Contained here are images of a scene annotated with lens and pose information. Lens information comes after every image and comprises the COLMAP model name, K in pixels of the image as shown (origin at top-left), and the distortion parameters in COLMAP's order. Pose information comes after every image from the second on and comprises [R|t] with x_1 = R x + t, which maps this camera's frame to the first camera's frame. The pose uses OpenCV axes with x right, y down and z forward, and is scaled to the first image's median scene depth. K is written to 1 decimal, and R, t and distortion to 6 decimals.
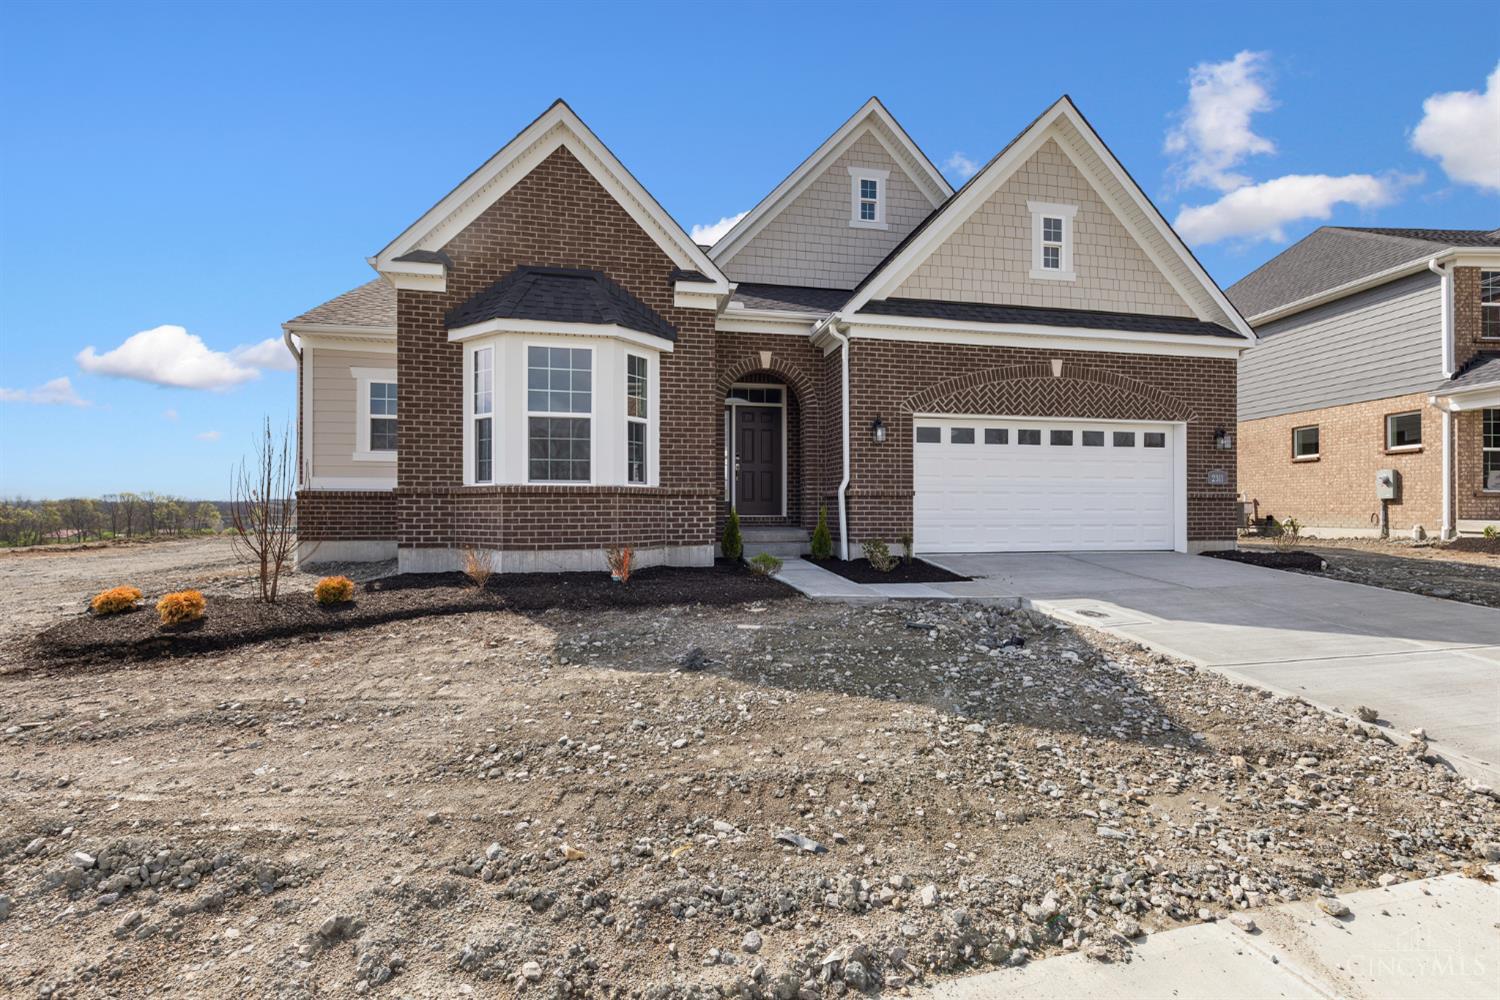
lens RADIAL K [[675.3, 0, 759.5], [0, 675.3, 509.5], [0, 0, 1]] dist [0.004331, -0.000118]
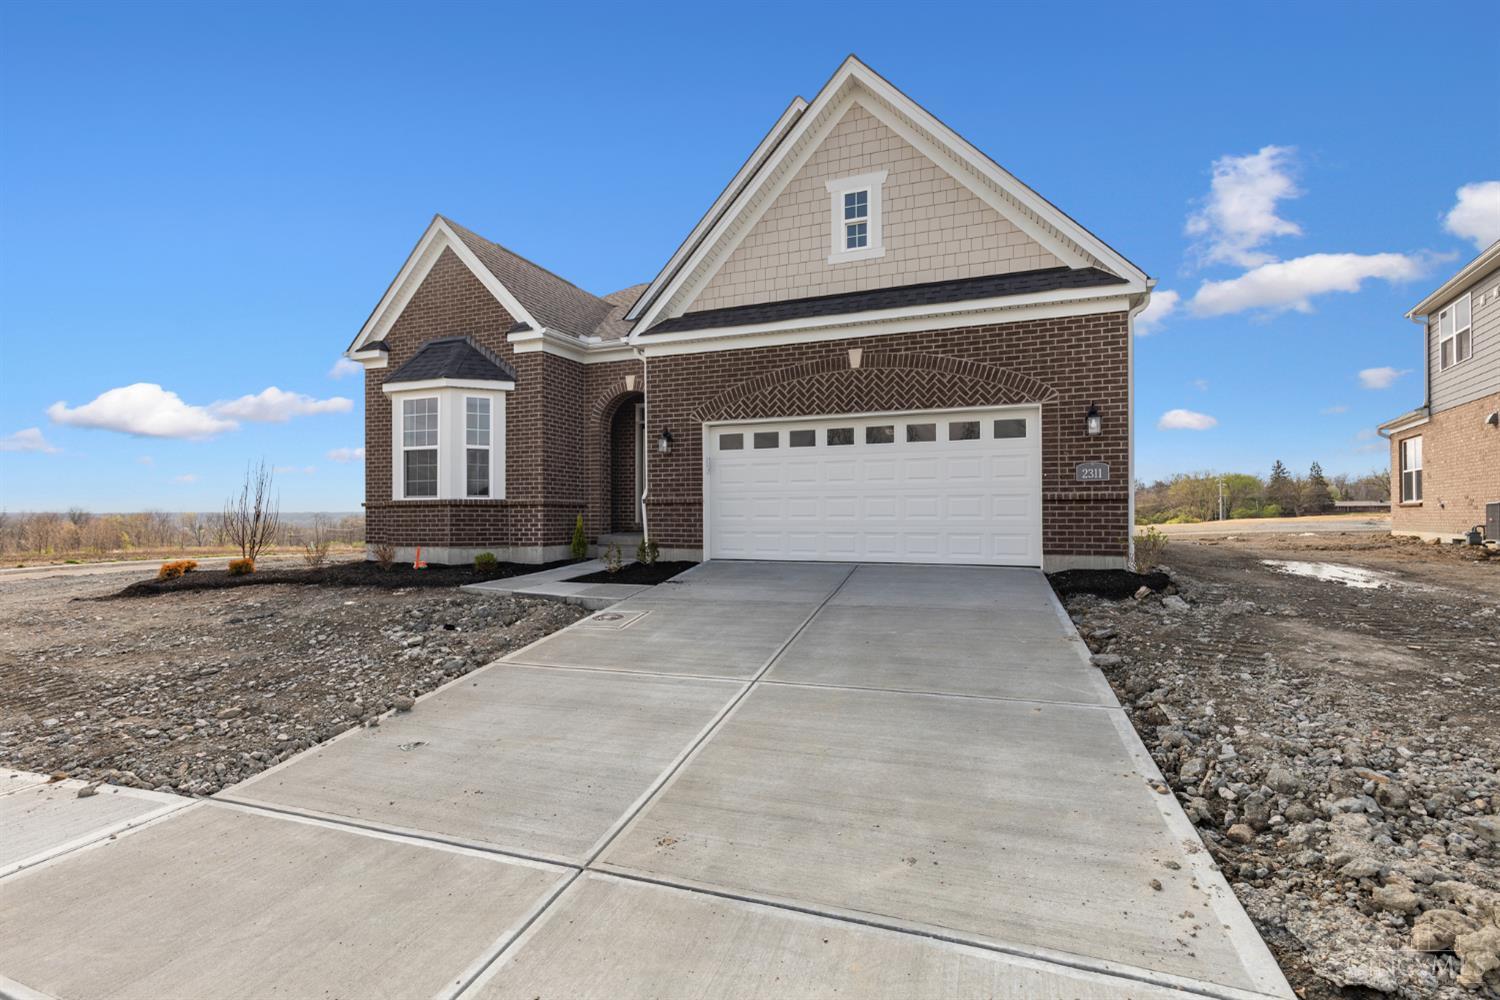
lens RADIAL K [[675.3, 0, 759.5], [0, 675.3, 509.5], [0, 0, 1]] dist [0.004331, -0.000118]
pose [[0.841291, -0.008093, -0.540521, 0.850754], [0.004197, 0.999956, -0.008440, -0.001278], [0.540566, 0.004832, 0.841288, 0.184156]]
